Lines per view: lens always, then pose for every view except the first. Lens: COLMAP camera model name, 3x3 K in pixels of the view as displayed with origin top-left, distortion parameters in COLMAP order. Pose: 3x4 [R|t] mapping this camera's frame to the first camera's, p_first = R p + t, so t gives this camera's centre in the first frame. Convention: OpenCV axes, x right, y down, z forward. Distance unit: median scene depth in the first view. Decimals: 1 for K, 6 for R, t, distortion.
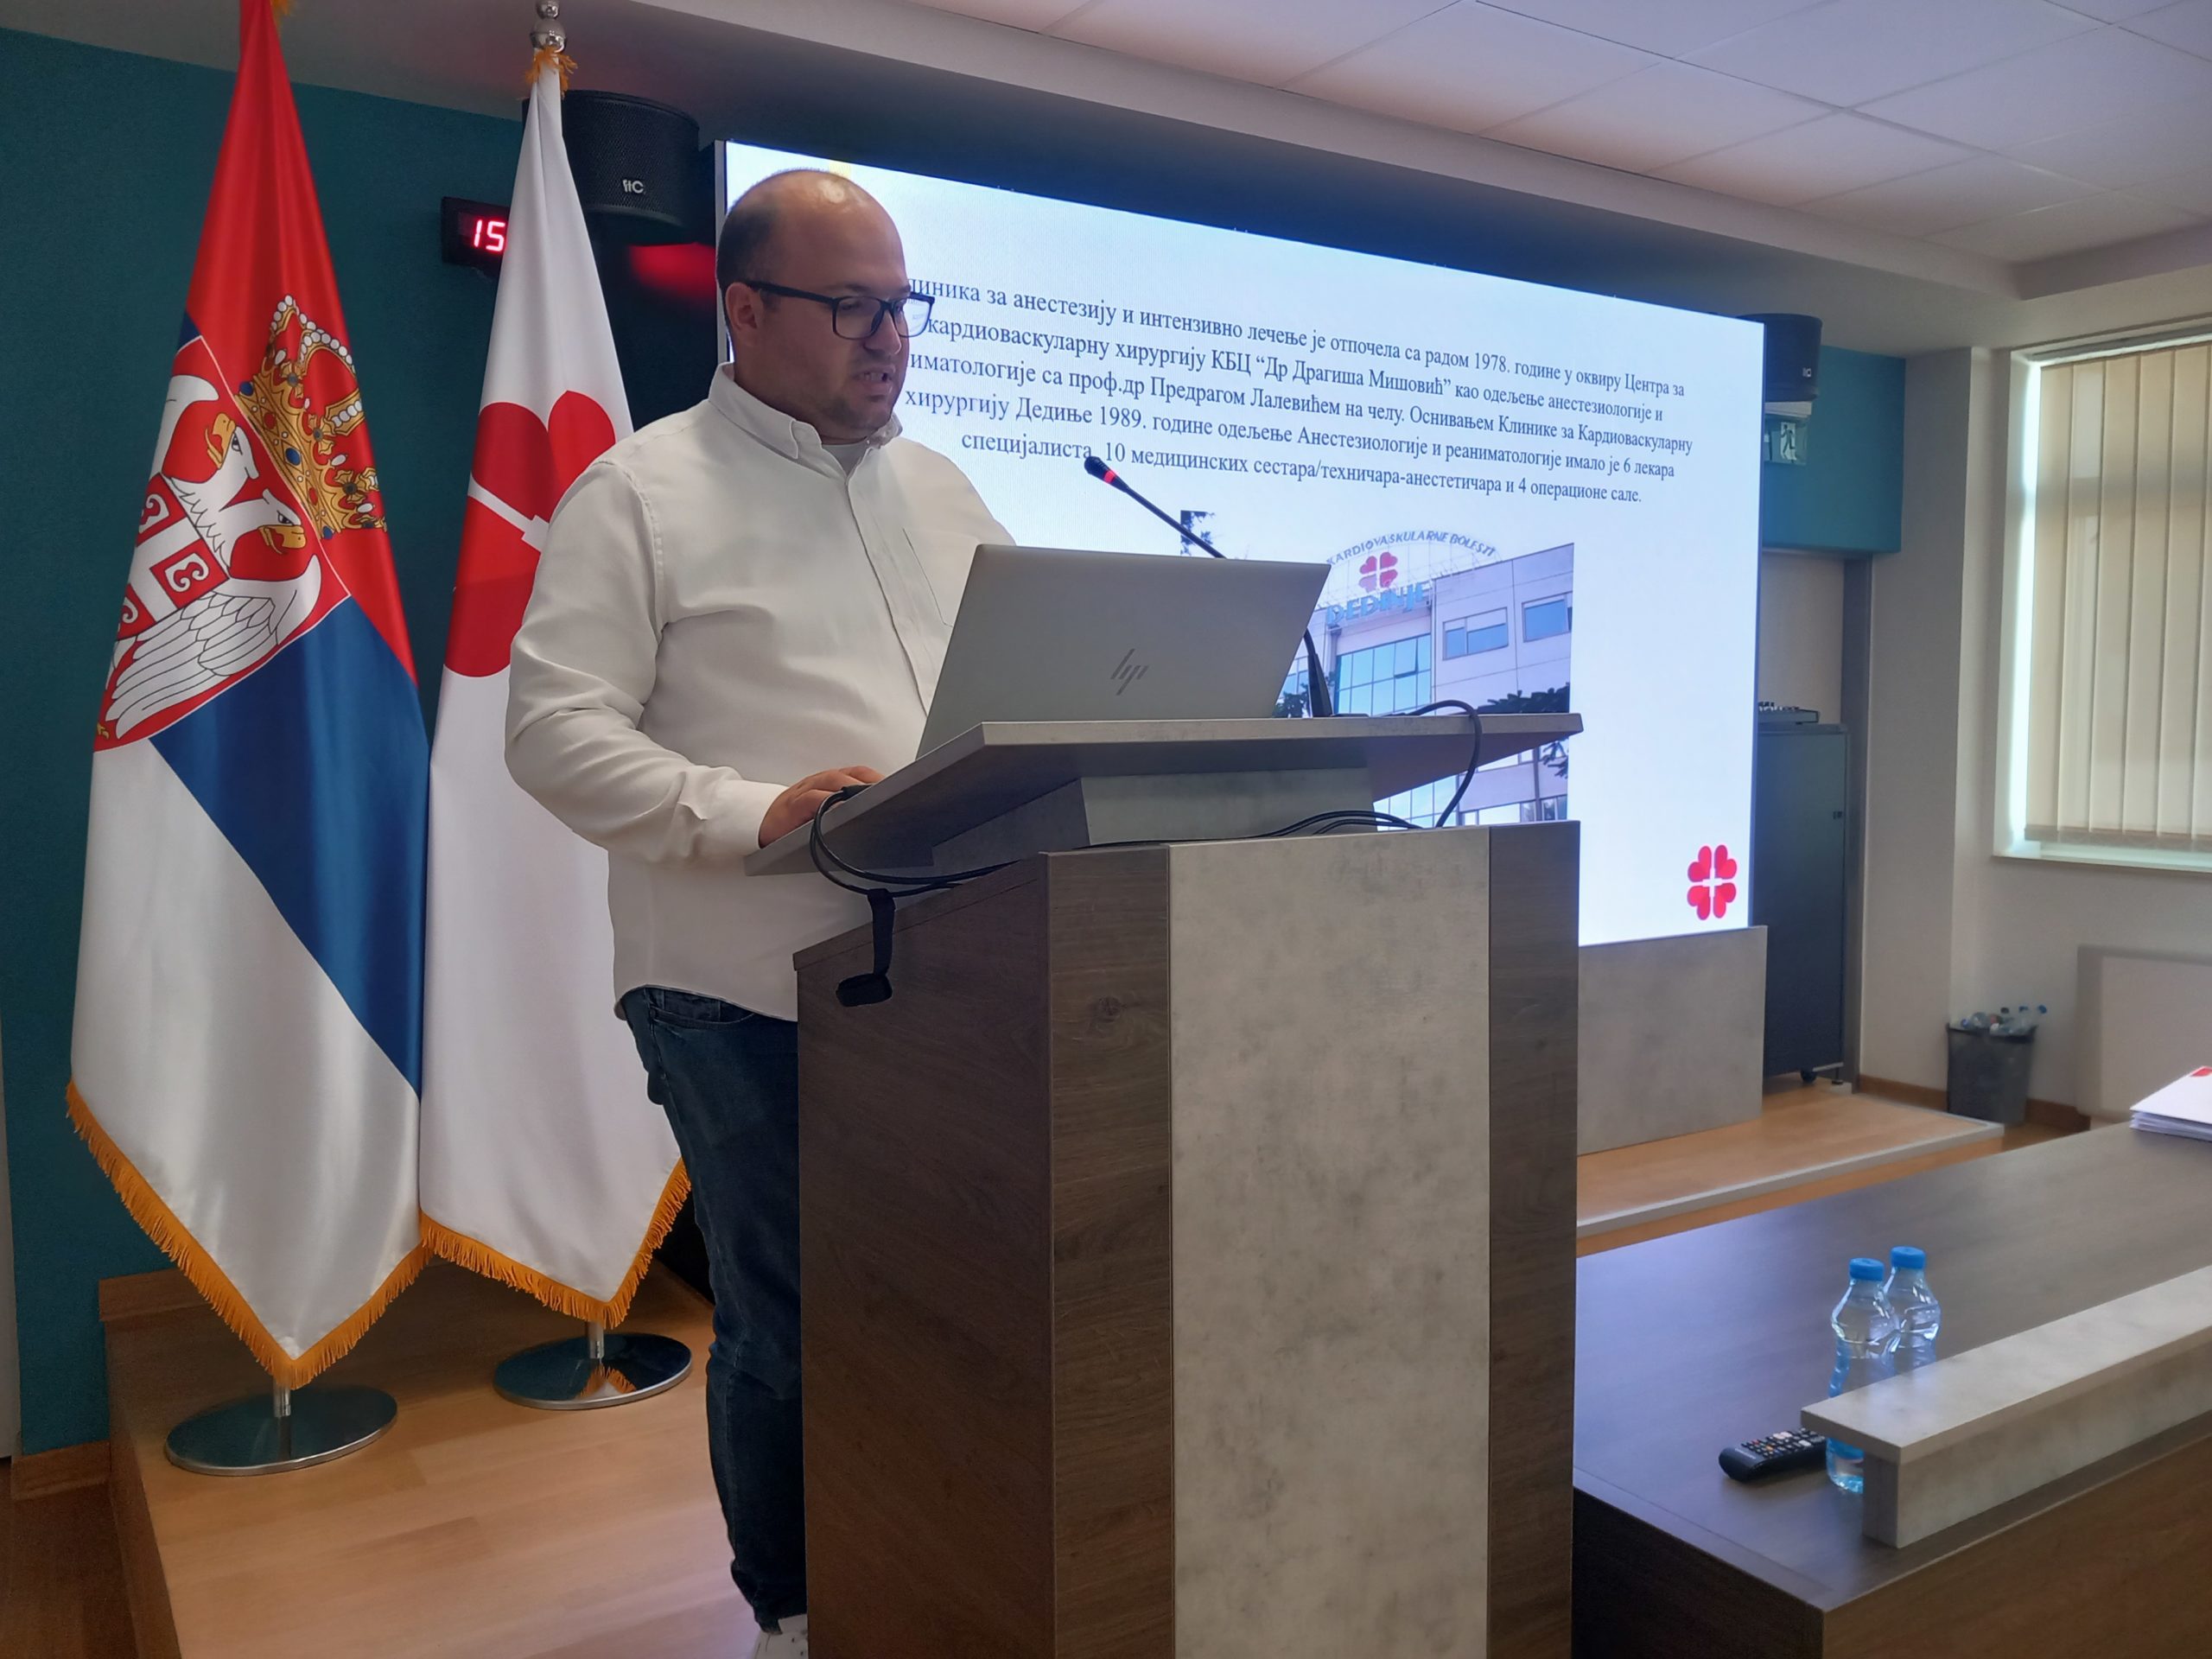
lens RADIAL K [[1755.8, 0, 1118.0], [0, 1755.8, 831.6], [0, 0, 1]] dist [0.004994, 0.004565]
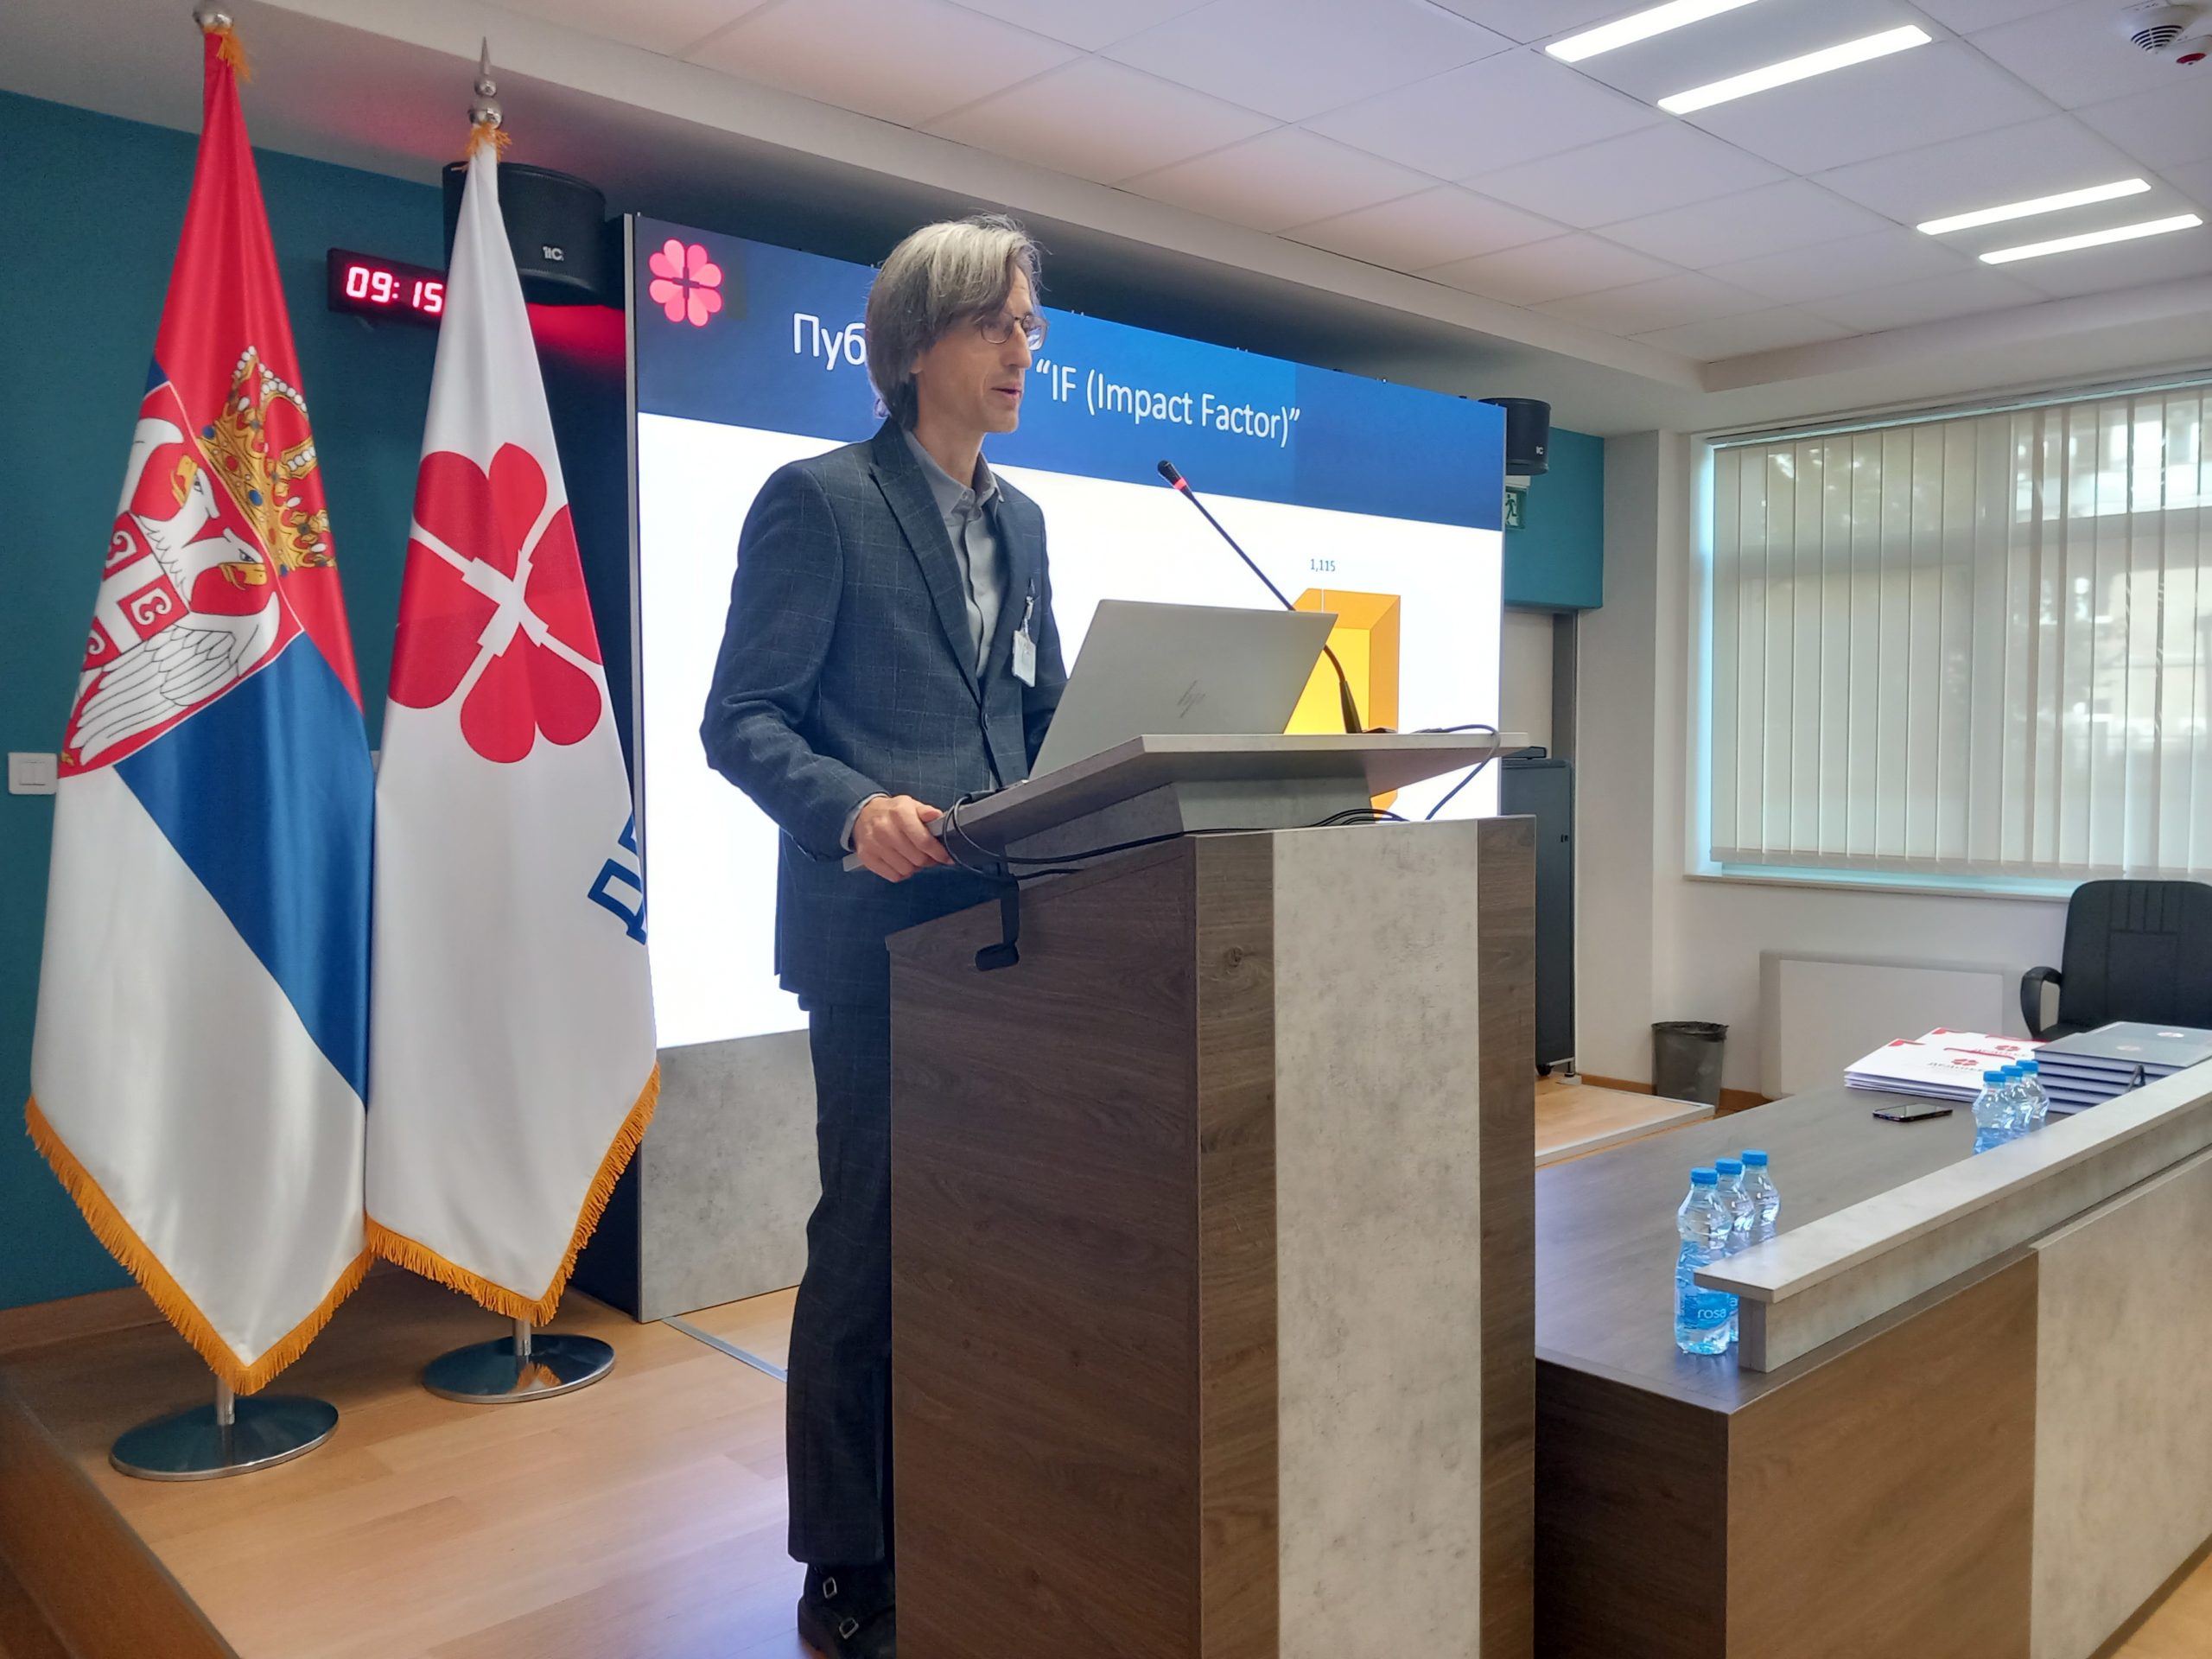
lens RADIAL K [[1755.8, 0, 1118.0], [0, 1755.8, 831.6], [0, 0, 1]] dist [0.004994, 0.004565]
pose [[0.984264, -0.008148, 0.176518, -0.149616], [0.012687, 0.999617, -0.024603, 0.018810], [-0.176250, 0.026455, 0.983990, -0.121676]]
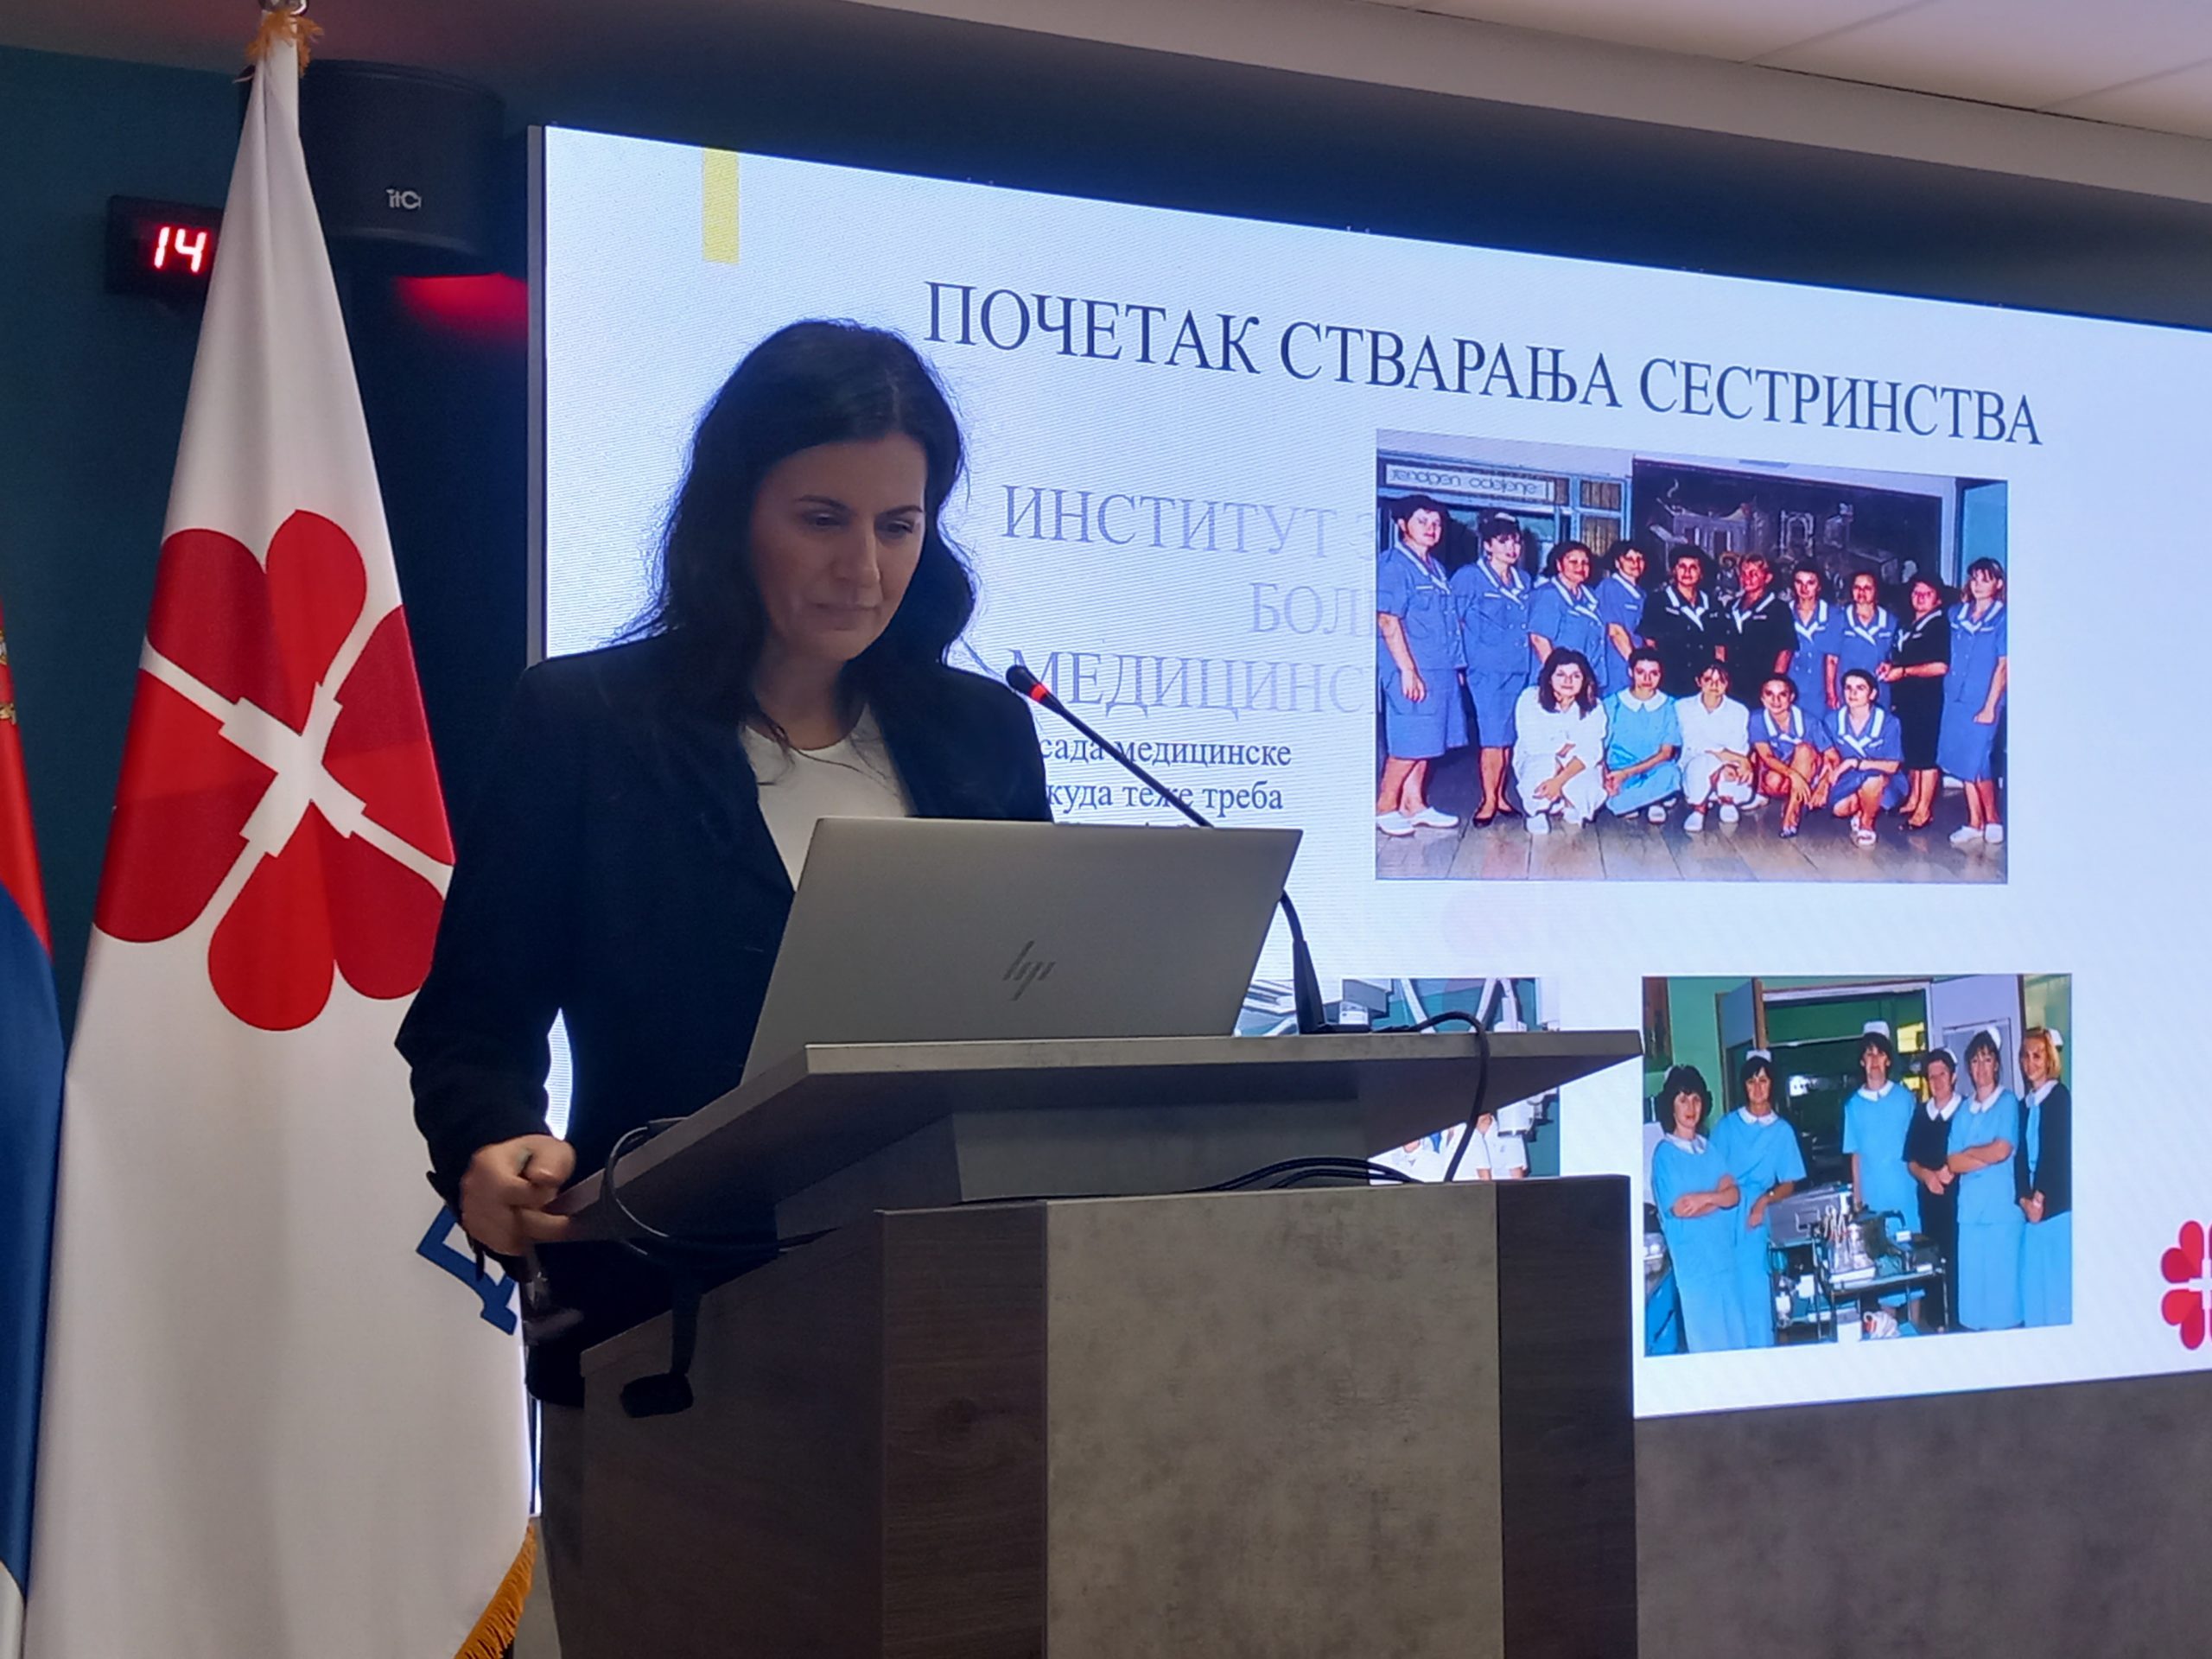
lens RADIAL K [[3285.7, 0, 1106.0], [0, 3285.7, 829.5], [0, 0, 1]] dist [0.031283, 0.661295]
pose [[0.998469, 0.000891, -0.055308, 0.065680], [-0.006816, 0.994234, -0.107018, -0.000419], [0.054893, 0.107231, 0.992718, -0.223870]]
